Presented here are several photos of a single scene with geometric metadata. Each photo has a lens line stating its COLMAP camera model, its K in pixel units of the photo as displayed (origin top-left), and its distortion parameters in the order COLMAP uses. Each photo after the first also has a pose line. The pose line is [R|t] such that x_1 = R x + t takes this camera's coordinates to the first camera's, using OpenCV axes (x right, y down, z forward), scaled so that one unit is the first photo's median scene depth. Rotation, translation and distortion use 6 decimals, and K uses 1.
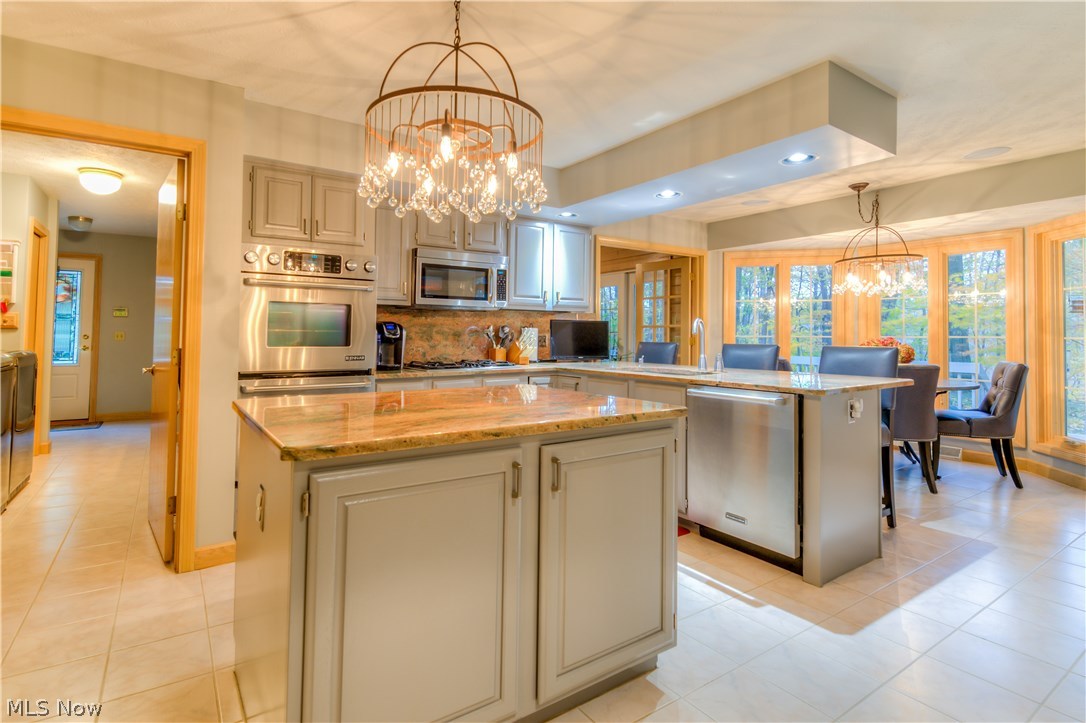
lens RADIAL K [[533.7, 0, 515.5], [0, 533.7, 312.3], [0, 0, 1]] dist [0.000684, -0.000166]
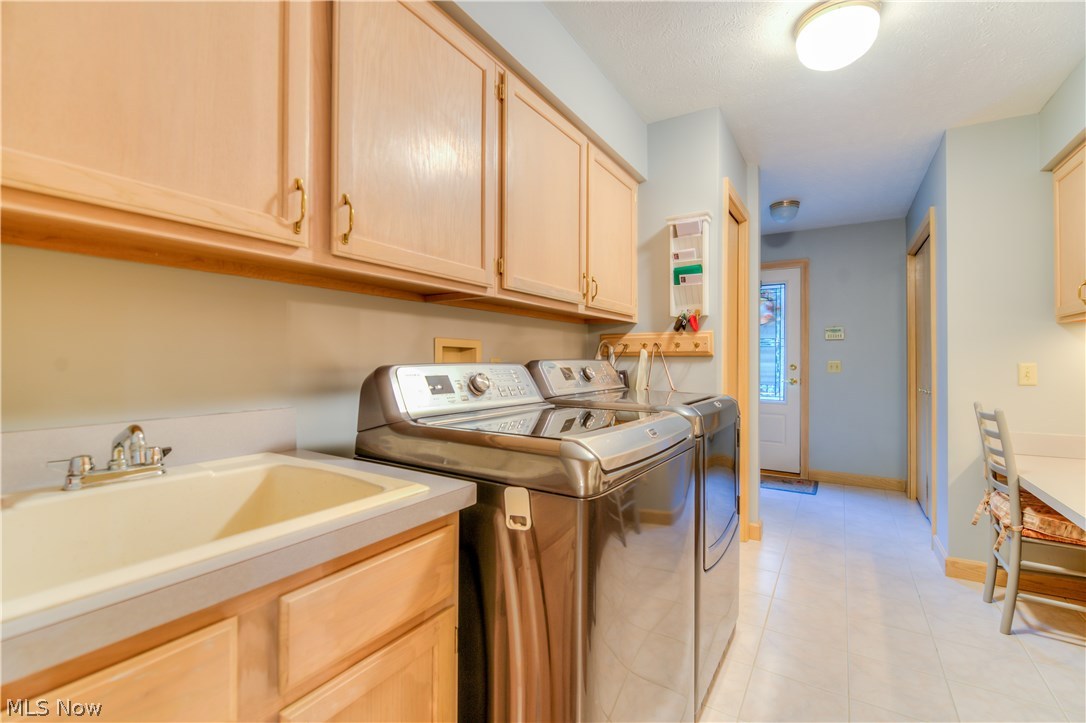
lens RADIAL K [[484.9, 0, 541.6], [0, 484.9, 350.4], [0, 0, 1]] dist [-0.001122, -0.001095]
pose [[0.426769, -0.017375, -0.904194, -0.338661], [0.032969, 0.999450, -0.003645, 0.012436], [0.903759, -0.028255, 0.427107, 0.386997]]
